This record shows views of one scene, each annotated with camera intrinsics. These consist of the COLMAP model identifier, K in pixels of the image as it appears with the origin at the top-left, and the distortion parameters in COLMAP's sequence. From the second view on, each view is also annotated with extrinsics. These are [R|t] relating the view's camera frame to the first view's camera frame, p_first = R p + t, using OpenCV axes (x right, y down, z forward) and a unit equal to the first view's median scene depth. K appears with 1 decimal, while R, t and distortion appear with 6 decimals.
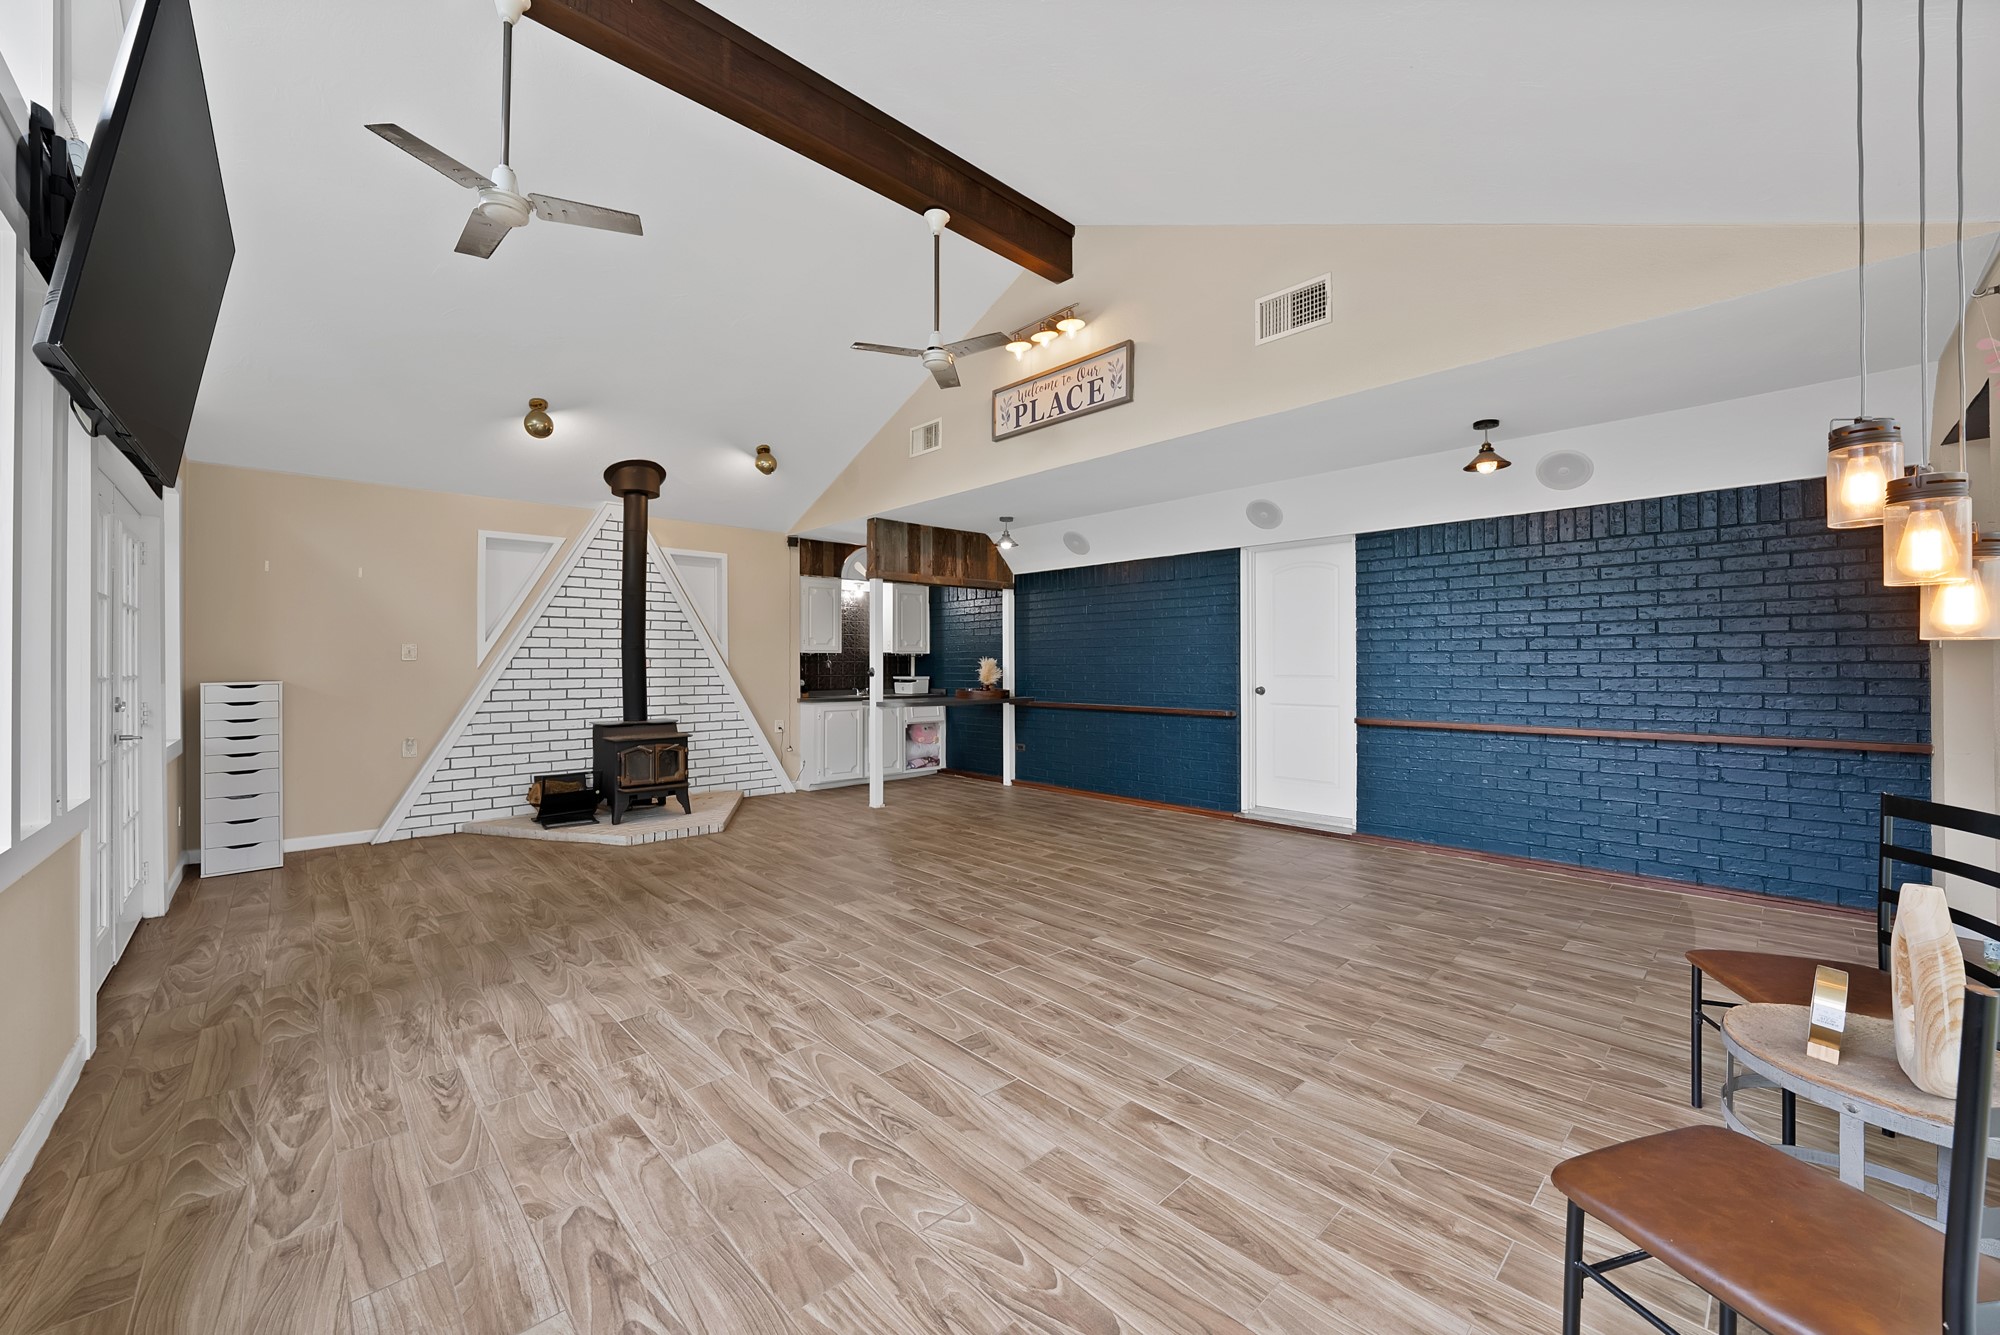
lens RADIAL K [[769.4, 0, 979.3], [0, 769.4, 666.9], [0, 0, 1]] dist [-0.023216, 0.005561]
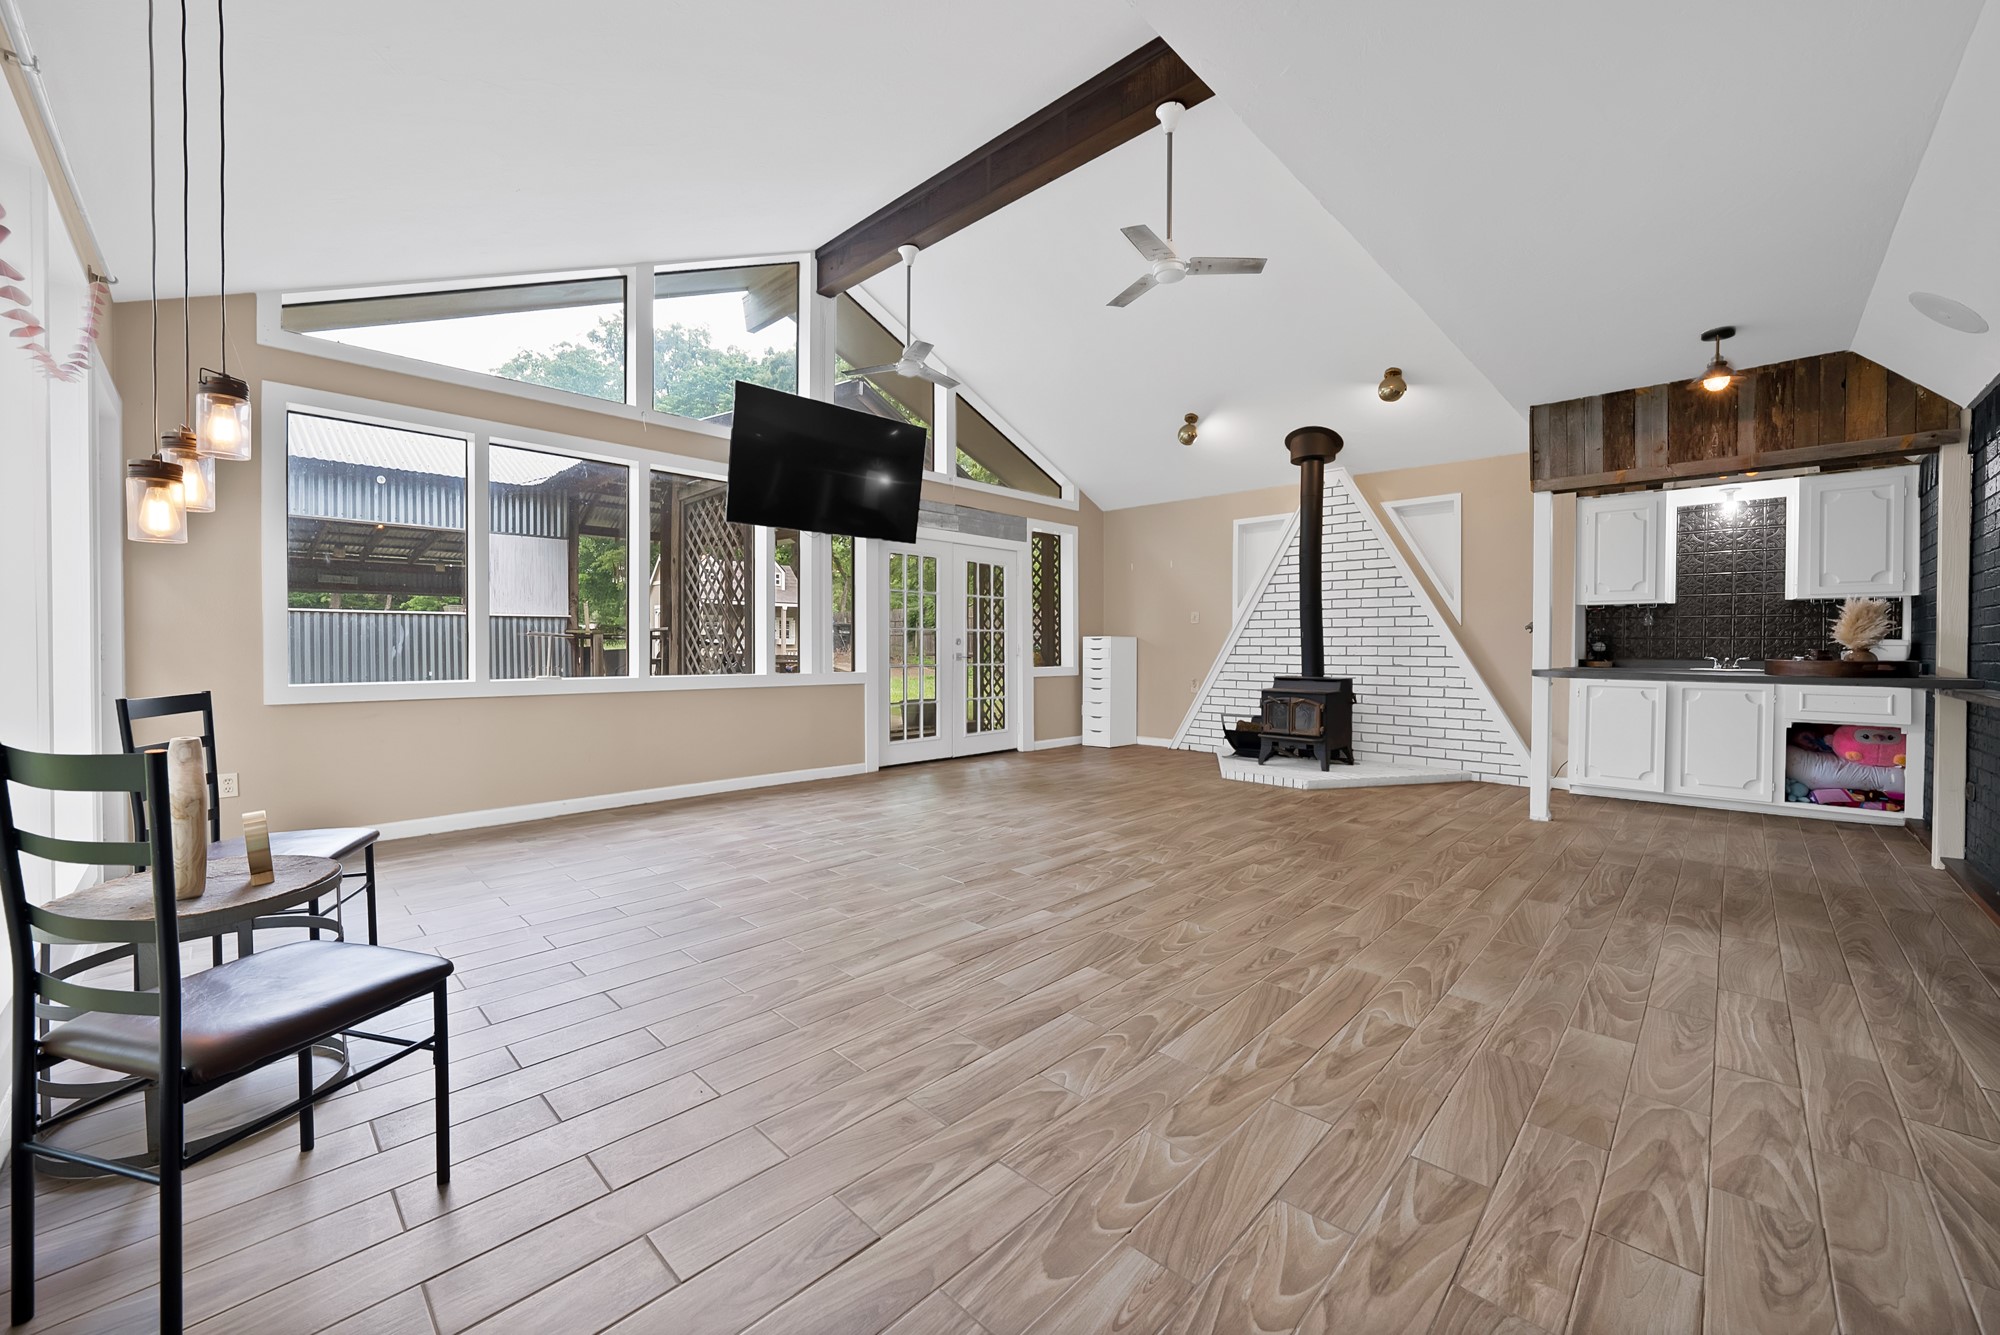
lens RADIAL K [[769.4, 0, 996.9], [0, 769.4, 658.8], [0, 0, 1]] dist [-0.023216, 0.005561]
pose [[0.057499, 0.019783, -0.998150, 0.760190], [-0.009076, 0.999773, 0.019293, 0.039113], [0.998304, 0.007950, 0.057665, 0.670166]]
